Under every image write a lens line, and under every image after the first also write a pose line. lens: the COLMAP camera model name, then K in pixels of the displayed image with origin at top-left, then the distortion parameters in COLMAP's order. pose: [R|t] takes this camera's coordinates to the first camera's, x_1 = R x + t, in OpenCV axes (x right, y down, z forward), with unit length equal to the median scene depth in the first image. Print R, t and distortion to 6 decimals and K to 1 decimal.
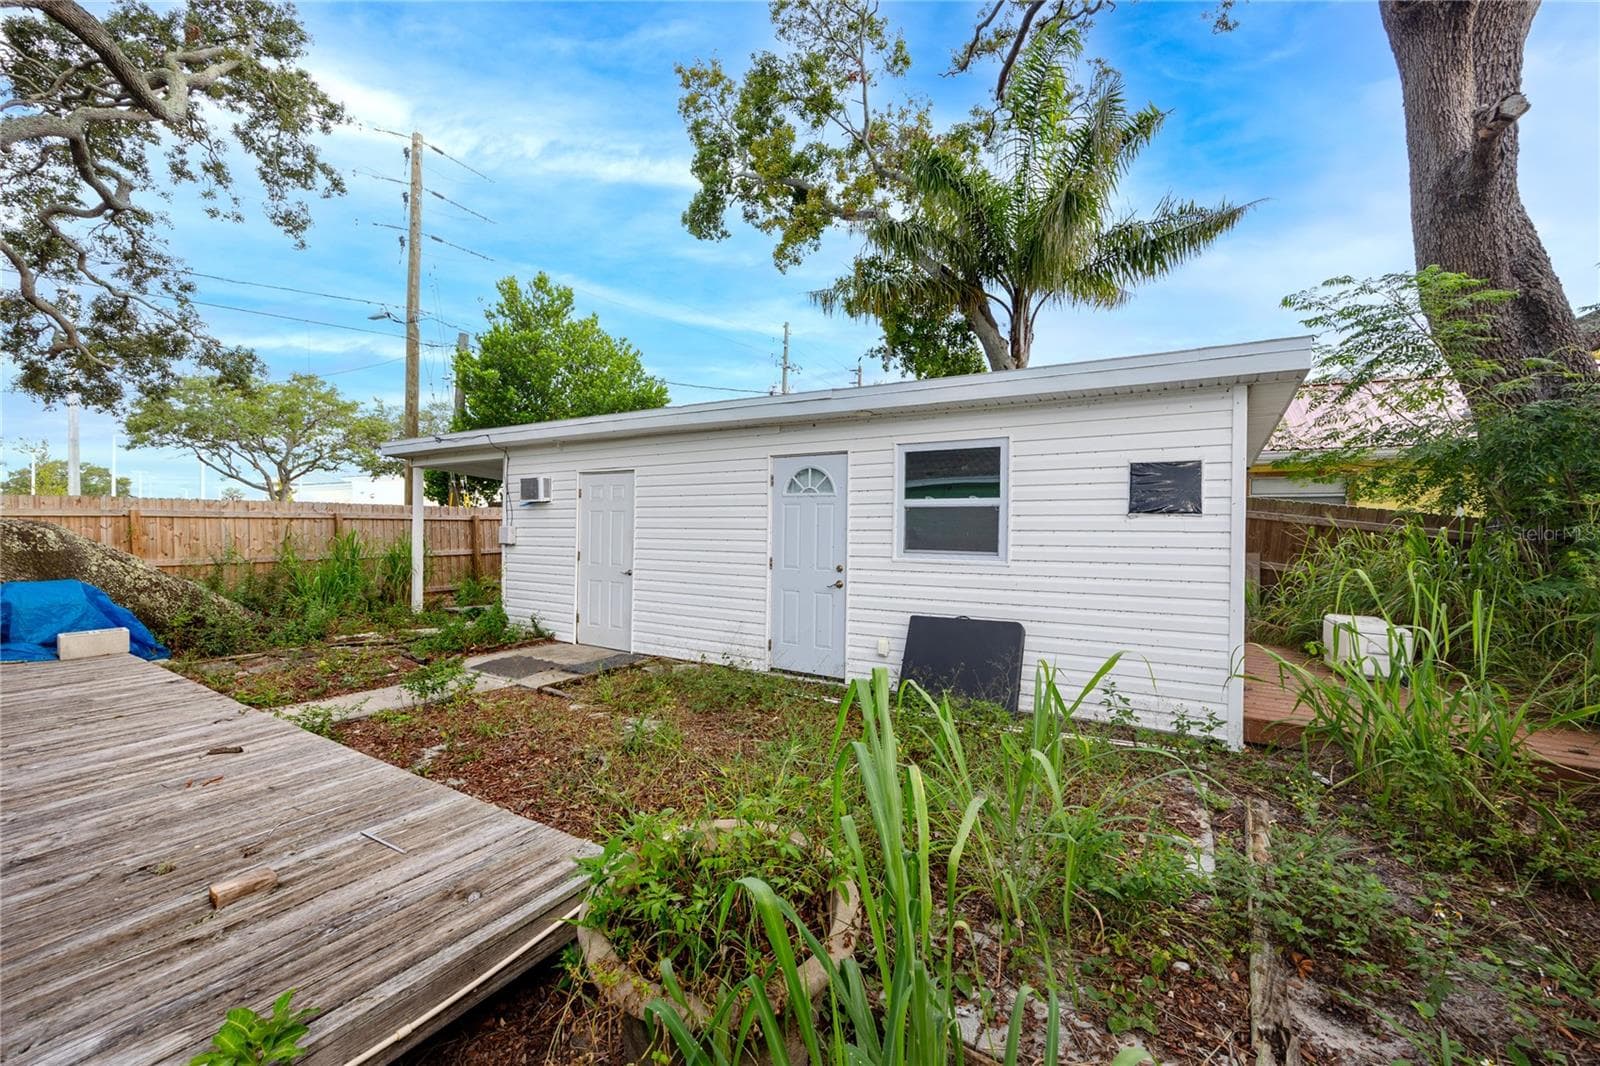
lens RADIAL K [[618.9, 0, 795.6], [0, 618.9, 530.0], [0, 0, 1]] dist [-0.000868, 0.000039]
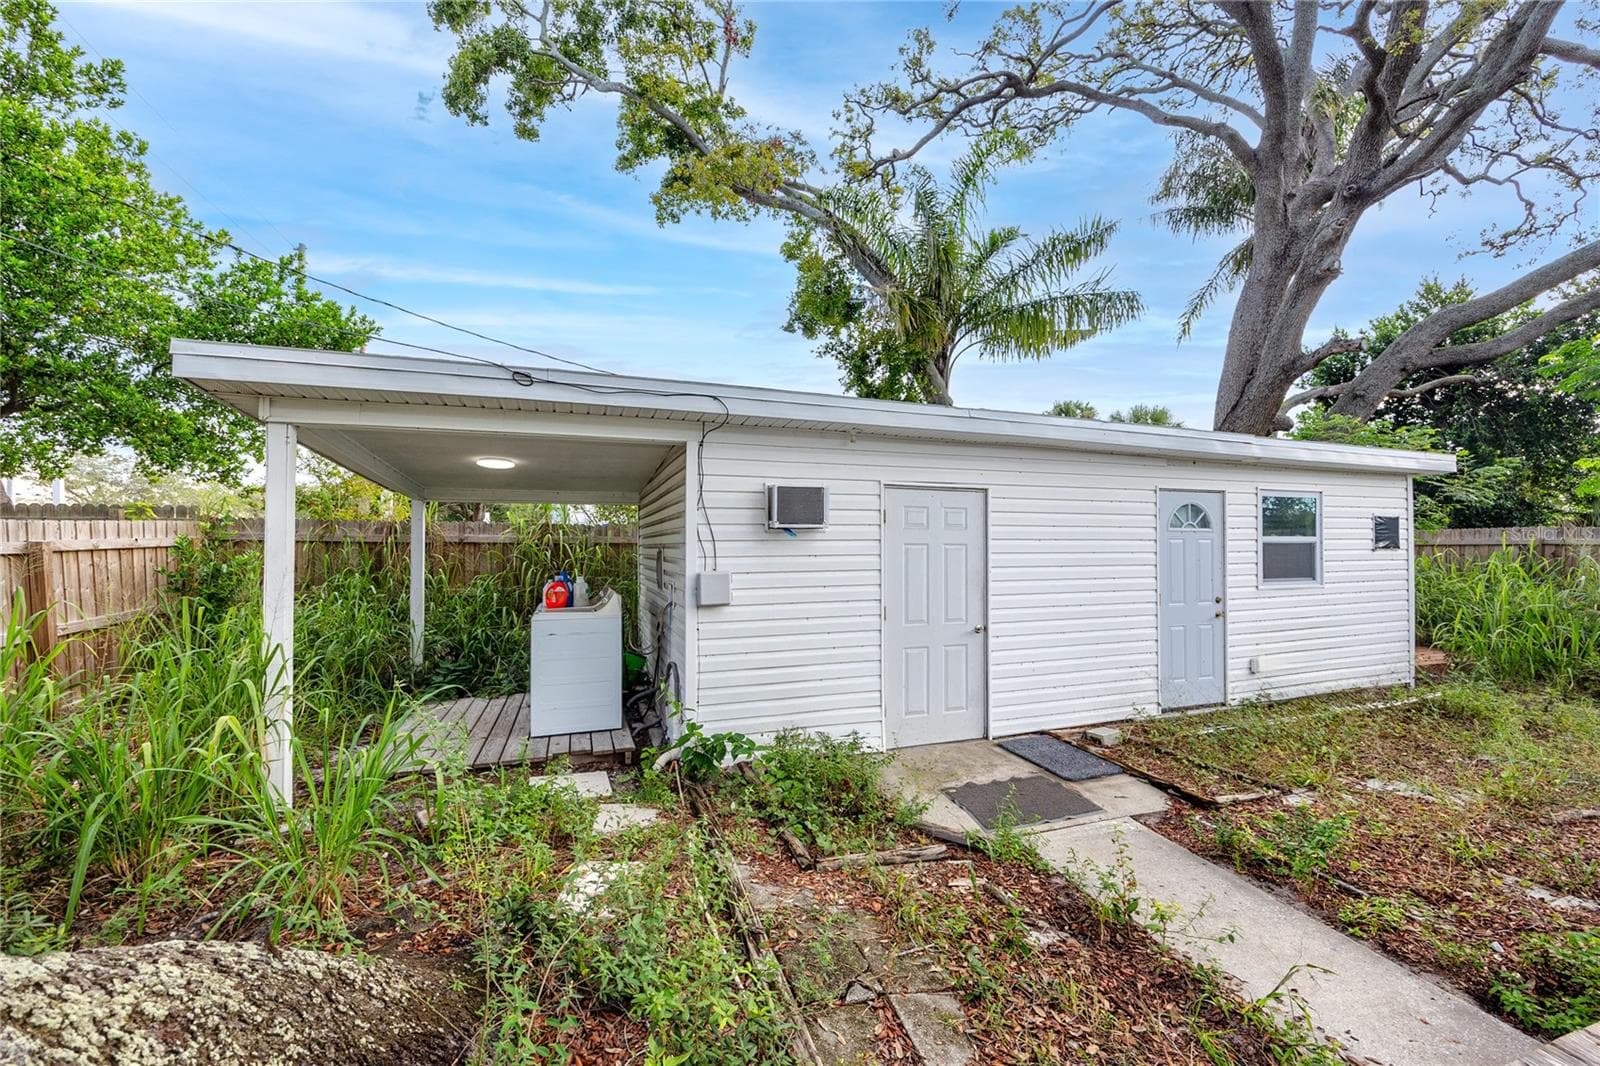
lens RADIAL K [[618.9, 0, 795.6], [0, 618.9, 530.0], [0, 0, 1]] dist [-0.000868, 0.000039]
pose [[0.638634, 0.002125, 0.769508, -1.231591], [0.006057, 0.999951, -0.007789, -0.055119], [-0.769487, 0.009635, 0.638590, 0.880605]]
